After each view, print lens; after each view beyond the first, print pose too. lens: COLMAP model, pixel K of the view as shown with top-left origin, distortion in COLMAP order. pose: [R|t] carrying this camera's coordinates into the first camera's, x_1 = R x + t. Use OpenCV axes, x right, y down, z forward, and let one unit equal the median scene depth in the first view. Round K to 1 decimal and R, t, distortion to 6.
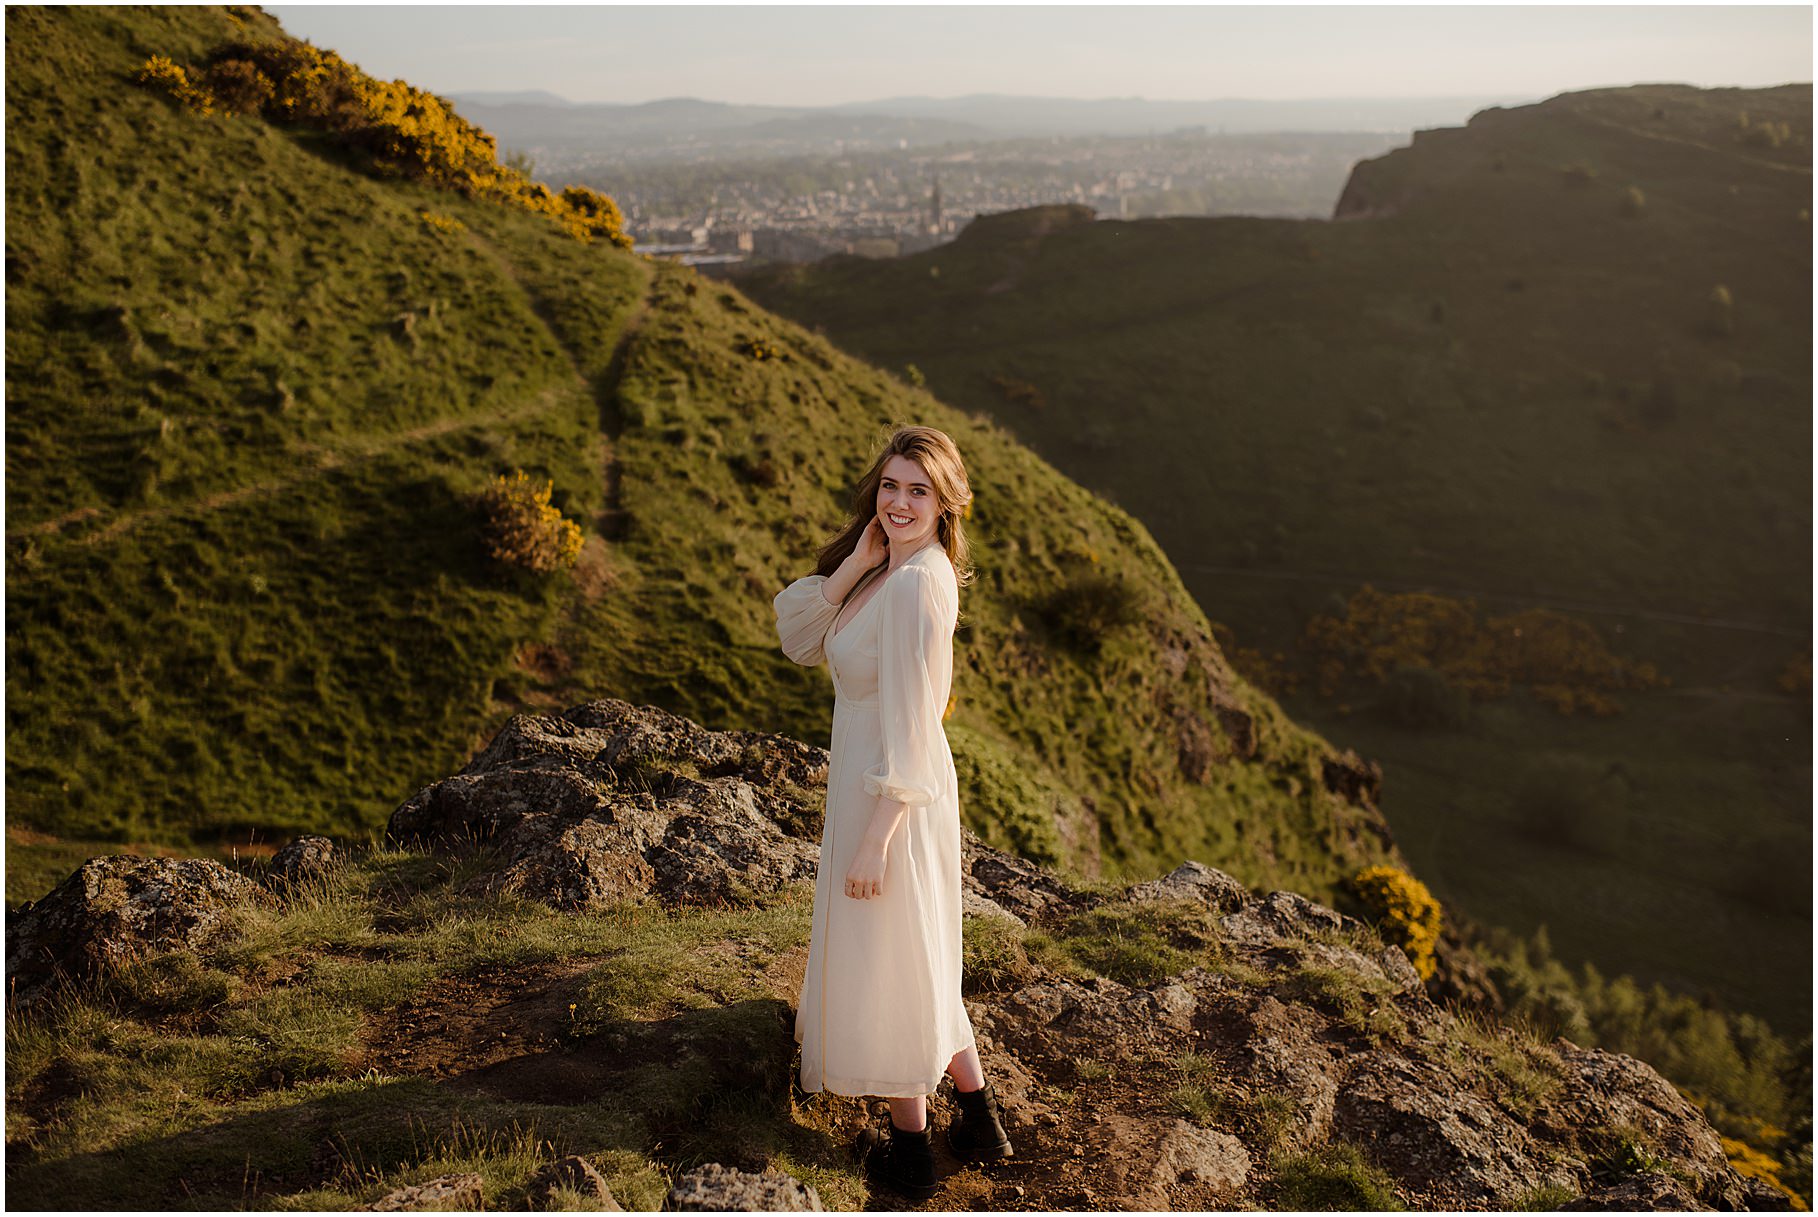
lens RADIAL K [[1888.8, 0, 901.3], [0, 1888.8, 606.9], [0, 0, 1]] dist [-0.102133, 0.096756]
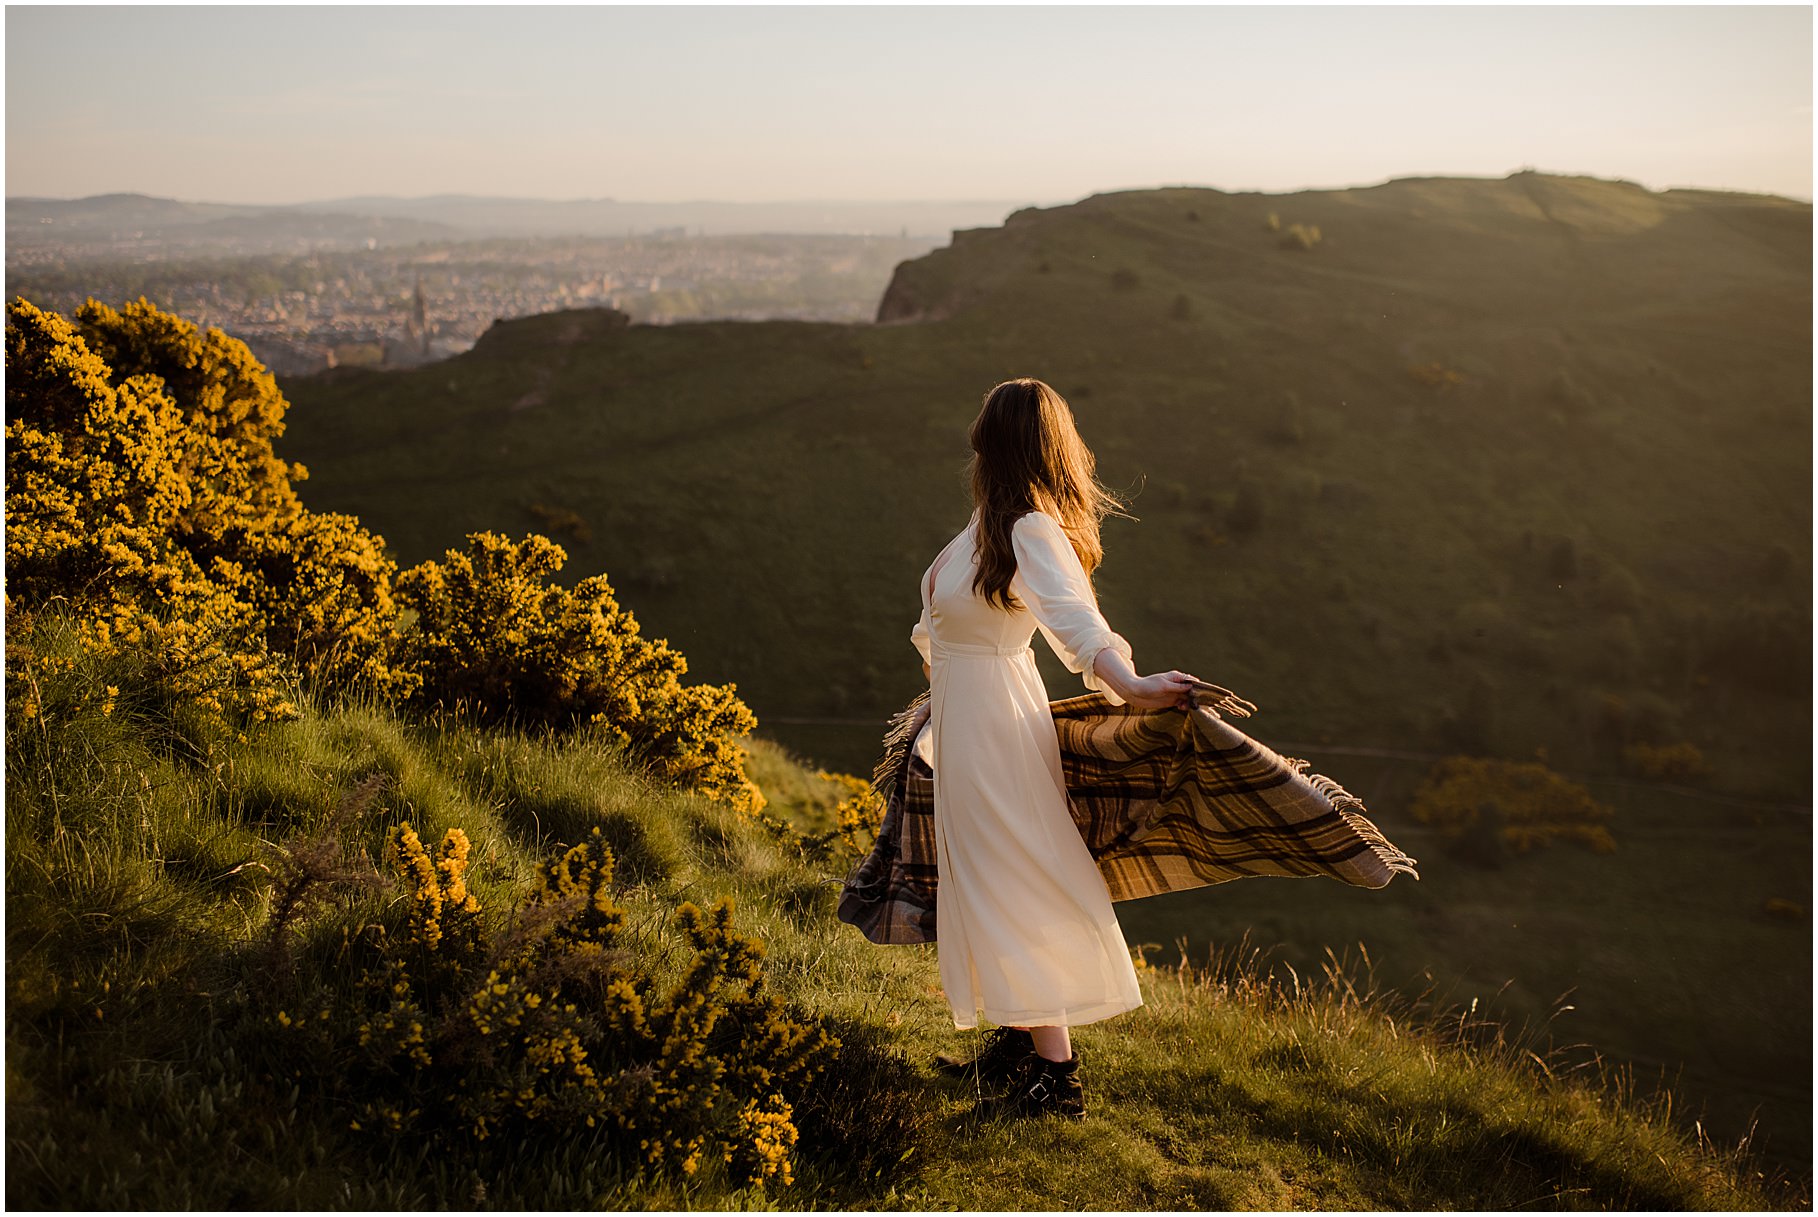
lens RADIAL K [[1888.8, 0, 901.3], [0, 1888.8, 606.9], [0, 0, 1]] dist [-0.102133, 0.096756]
pose [[0.961971, -0.036937, 0.270643, -0.215127], [0.050972, 0.997685, -0.045014, -0.247699], [-0.268354, 0.057098, 0.961627, 1.088491]]
